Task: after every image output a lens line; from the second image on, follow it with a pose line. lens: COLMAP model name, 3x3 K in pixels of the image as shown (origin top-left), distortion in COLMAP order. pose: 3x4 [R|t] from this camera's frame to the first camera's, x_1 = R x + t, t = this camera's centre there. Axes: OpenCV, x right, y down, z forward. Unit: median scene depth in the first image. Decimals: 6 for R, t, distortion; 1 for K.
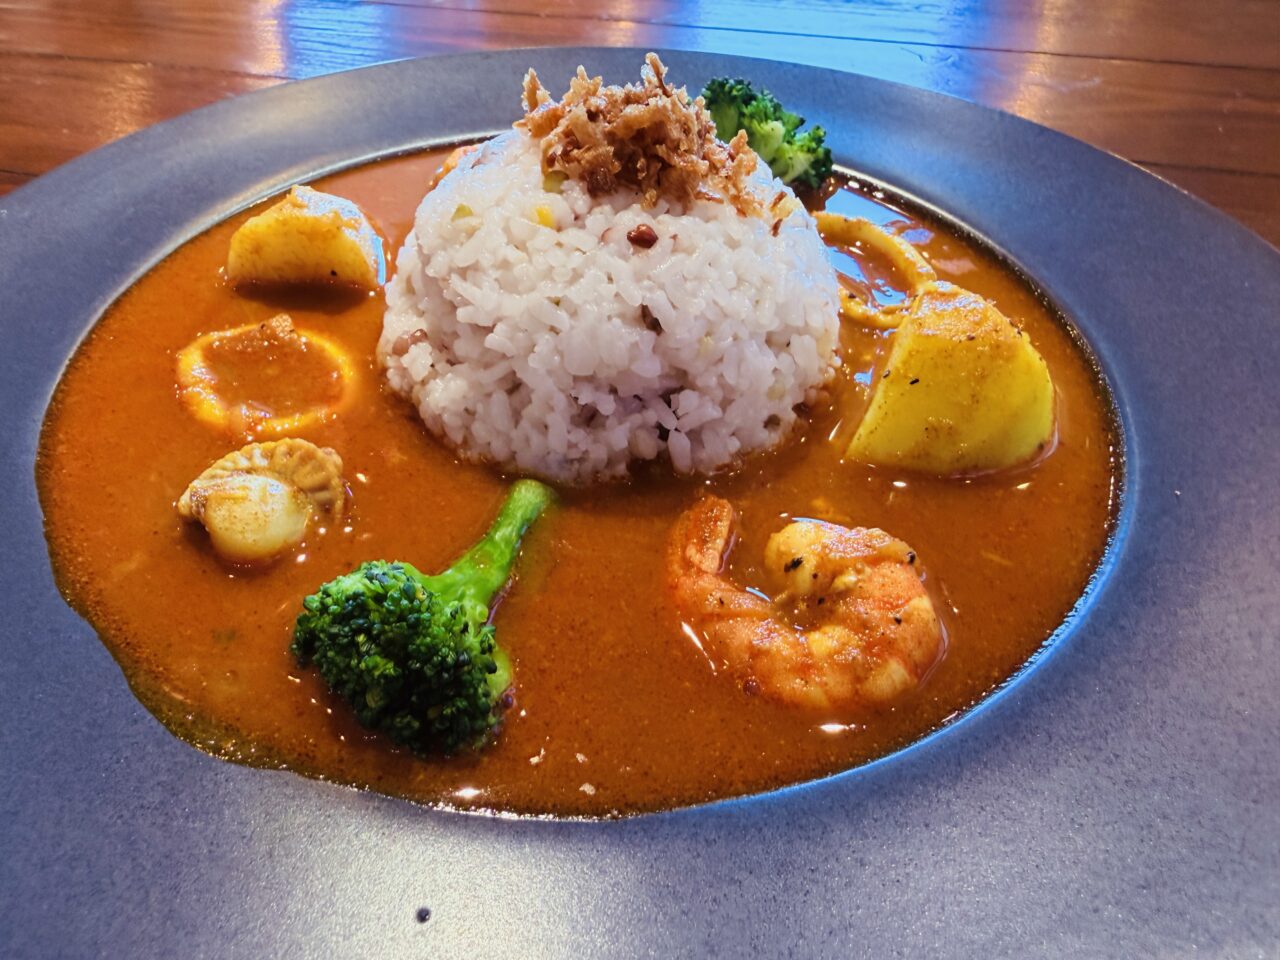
lens RADIAL K [[949.5, 0, 574.6], [0, 949.5, 461.0], [0, 0, 1]] dist [0.013096, -0.006236]
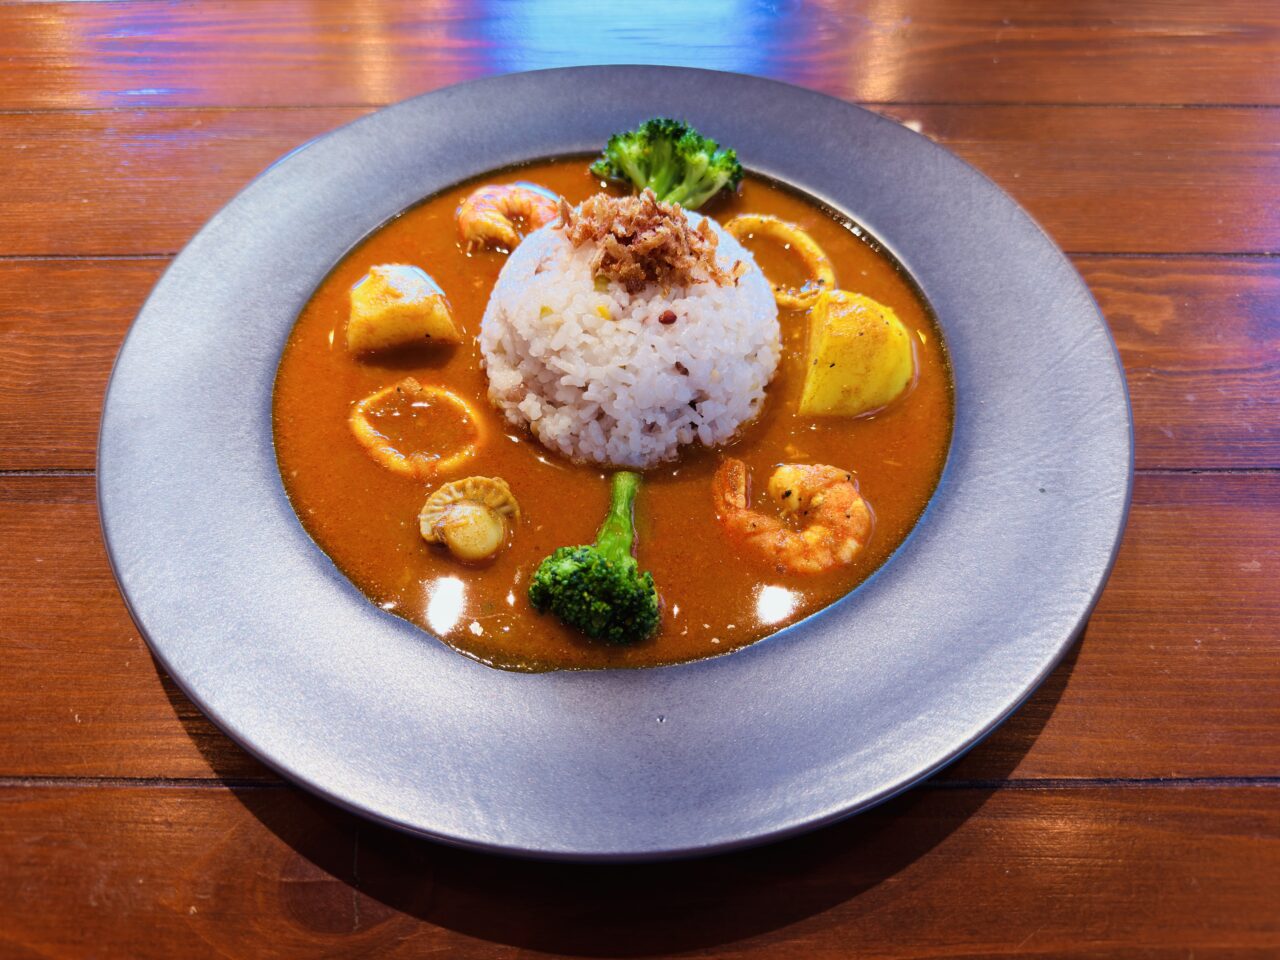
lens RADIAL K [[949.5, 0, 630.7], [0, 949.5, 482.6], [0, 0, 1]] dist [0.013096, -0.006236]
pose [[0.967265, -0.211649, 0.140015, -0.272666], [0.177629, 0.958710, 0.222089, -0.329100], [-0.181238, -0.189948, 0.964921, -0.607179]]
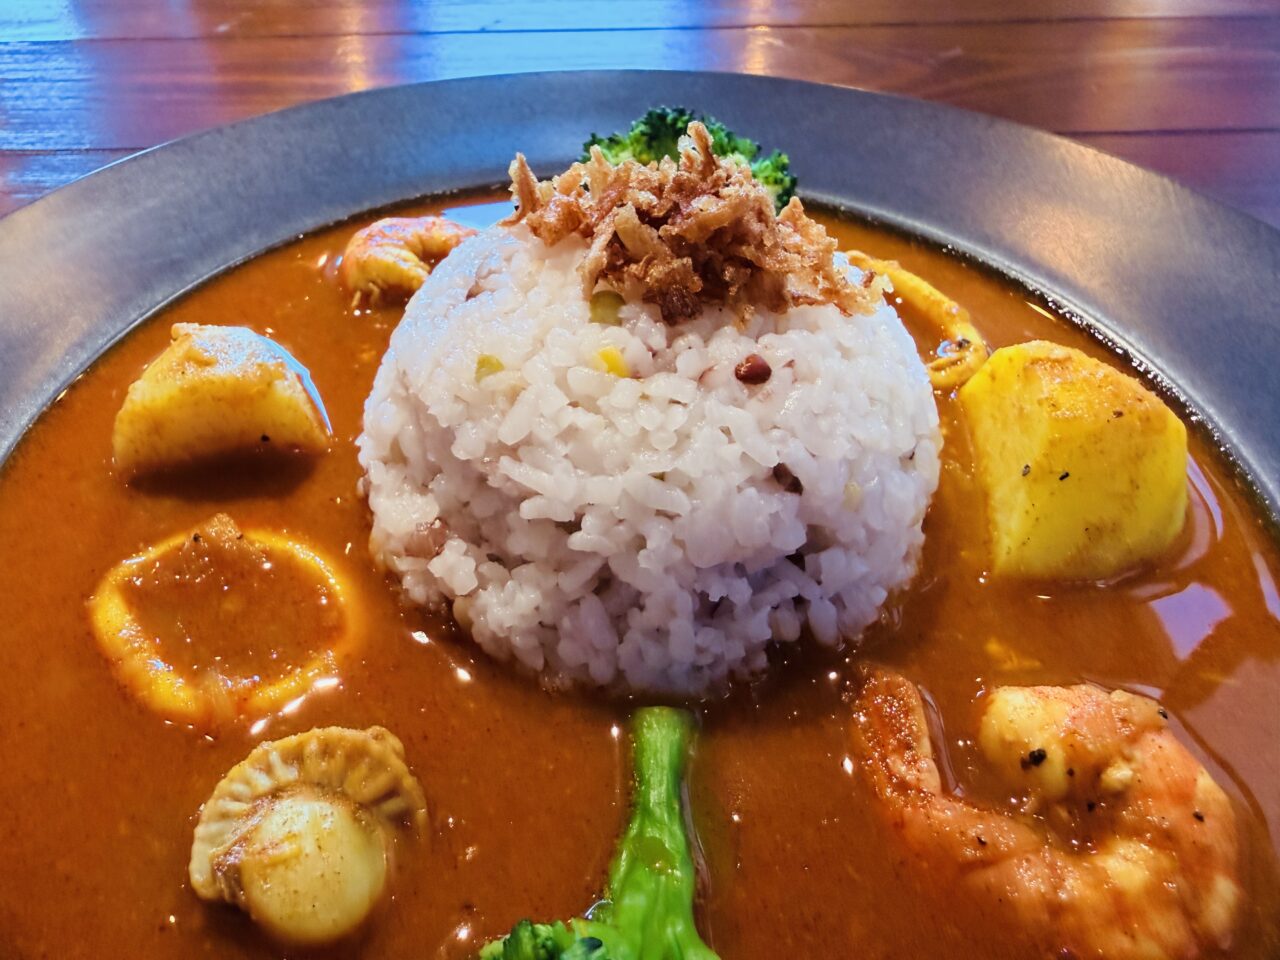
lens RADIAL K [[949.5, 0, 574.5], [0, 949.5, 467.4], [0, 0, 1]] dist [0.013096, -0.006236]
pose [[0.962031, -0.192792, 0.193202, -0.221082], [0.187733, 0.981219, 0.044340, -0.214600], [-0.198122, -0.006386, 0.980157, 0.275496]]
